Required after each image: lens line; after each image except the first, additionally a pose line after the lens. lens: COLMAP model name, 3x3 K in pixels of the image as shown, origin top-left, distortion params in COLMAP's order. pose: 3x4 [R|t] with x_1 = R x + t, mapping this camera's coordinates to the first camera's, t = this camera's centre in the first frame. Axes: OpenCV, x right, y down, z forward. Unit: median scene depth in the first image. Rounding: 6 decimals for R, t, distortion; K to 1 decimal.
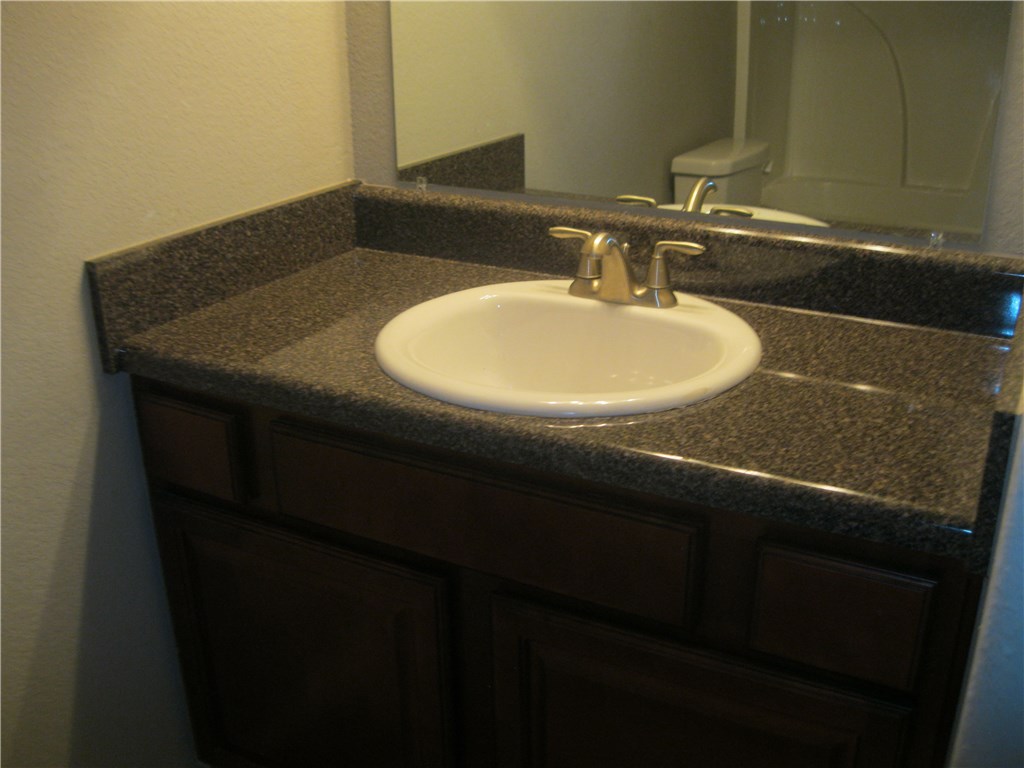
lens RADIAL K [[1029.0, 0, 511.4], [0, 1029.0, 380.8], [0, 0, 1]] dist [-0.134873, 0.000000]
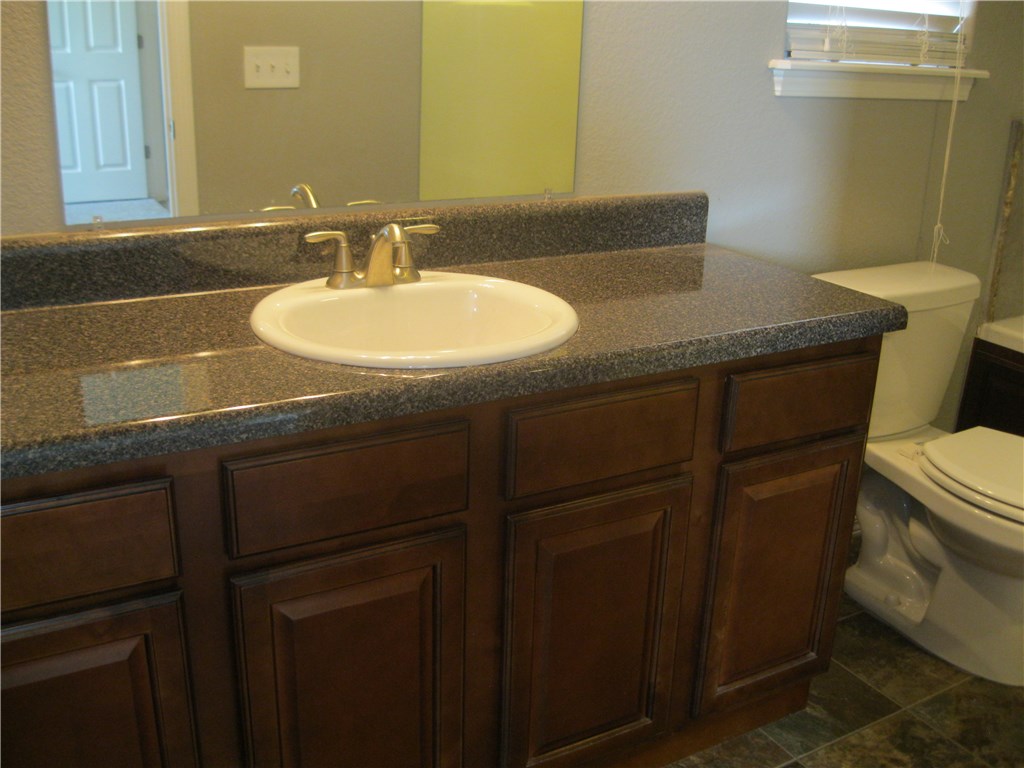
lens RADIAL K [[1029.0, 0, 510.6], [0, 1029.0, 385.4], [0, 0, 1]] dist [-0.134873, 0.000000]
pose [[0.538972, -0.257403, 0.802030, -0.771801], [0.280796, 0.952605, 0.117031, -0.067735], [-0.794143, 0.162131, 0.585705, 0.234409]]
